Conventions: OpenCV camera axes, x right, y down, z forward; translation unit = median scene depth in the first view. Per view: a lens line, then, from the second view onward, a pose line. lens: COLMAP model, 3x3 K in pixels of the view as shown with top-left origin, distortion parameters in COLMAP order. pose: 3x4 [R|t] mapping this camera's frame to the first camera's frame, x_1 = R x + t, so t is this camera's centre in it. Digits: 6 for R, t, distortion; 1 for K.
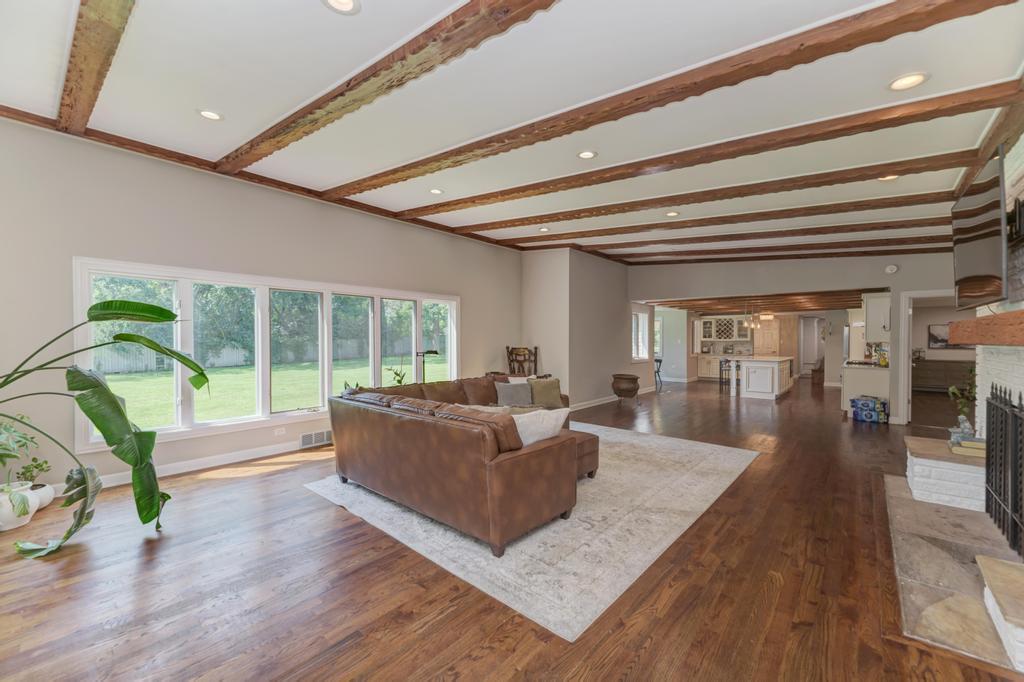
lens RADIAL K [[410.5, 0, 511.1], [0, 410.5, 343.3], [0, 0, 1]] dist [0.003477, 0.000027]
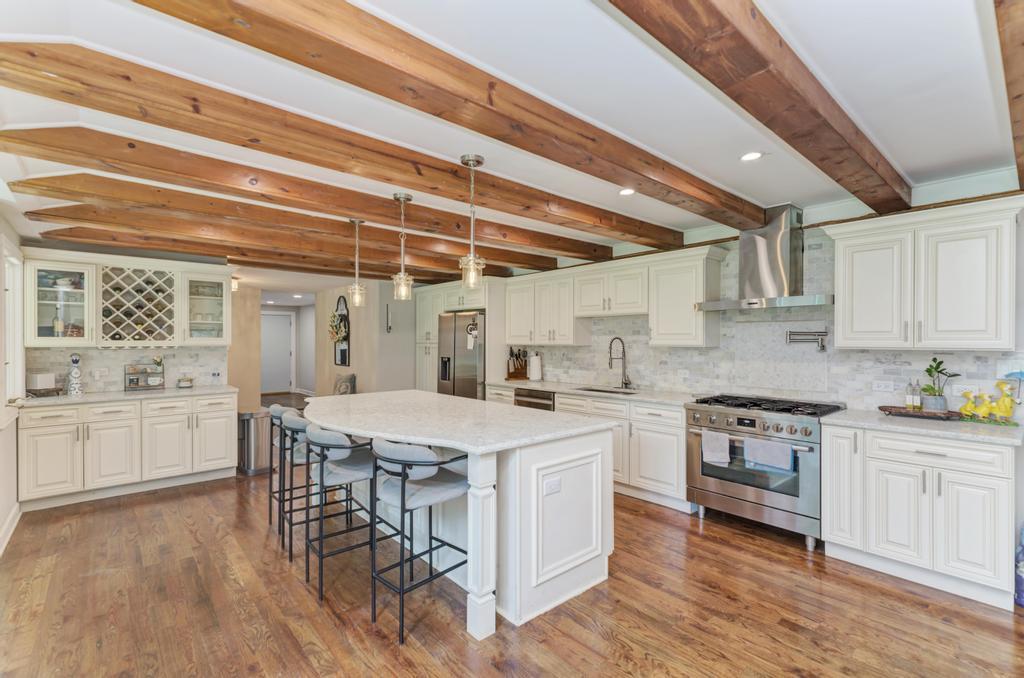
lens RADIAL K [[464.4, 0, 512.1], [0, 464.4, 341.3], [0, 0, 1]] dist [0.000455, -0.000067]
pose [[0.138617, -0.003173, 0.990341, 0.465463], [0.009351, 0.999954, 0.001895, -0.016084], [-0.990302, 0.008998, 0.138641, 1.378260]]
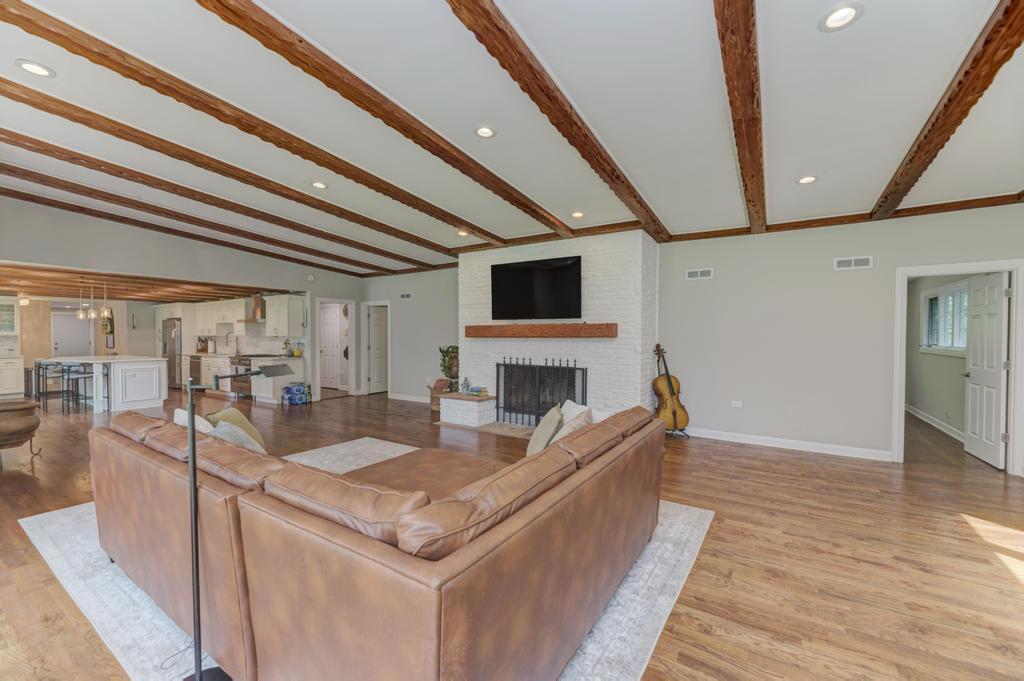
lens RADIAL K [[410.5, 0, 511.1], [0, 410.5, 342.8], [0, 0, 1]] dist [0.003477, 0.000027]
pose [[-0.136126, -0.015935, 0.990563, -0.379872], [0.005622, 0.999842, 0.016857, -0.000984], [-0.990676, 0.007864, -0.136015, 0.555288]]
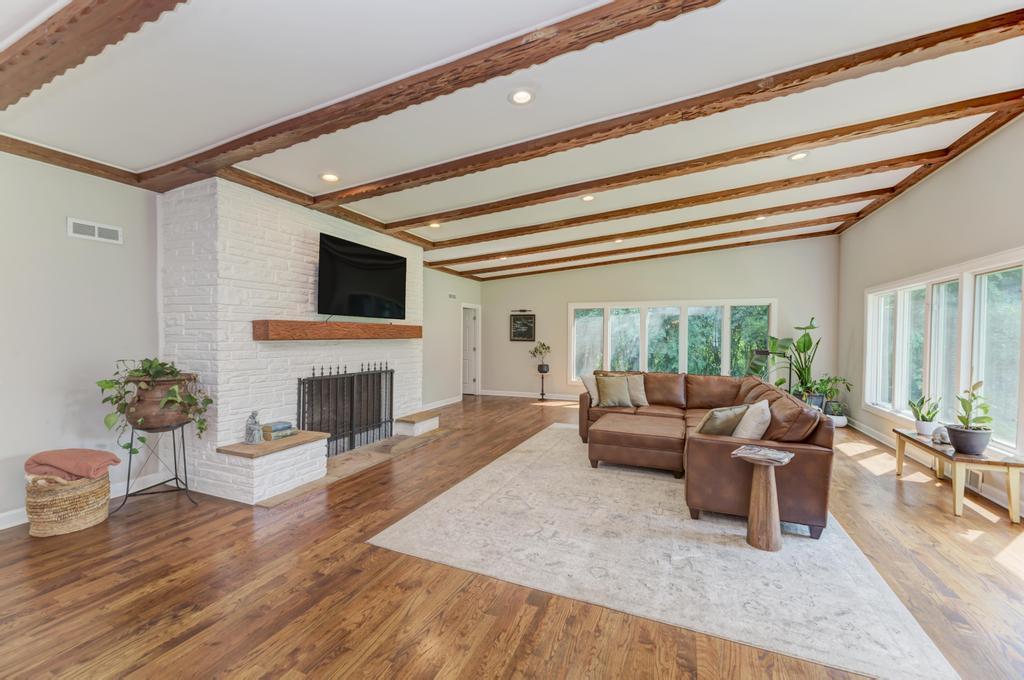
lens RADIAL K [[416.5, 0, 512.0], [0, 416.5, 340.0], [0, 0, 1]] dist [0.001520, 0.000004]
pose [[-0.951877, -0.003373, -0.306460, 0.428039], [-0.010012, 0.999748, 0.020096, -0.012764], [0.306315, 0.022197, -0.951671, 1.143787]]
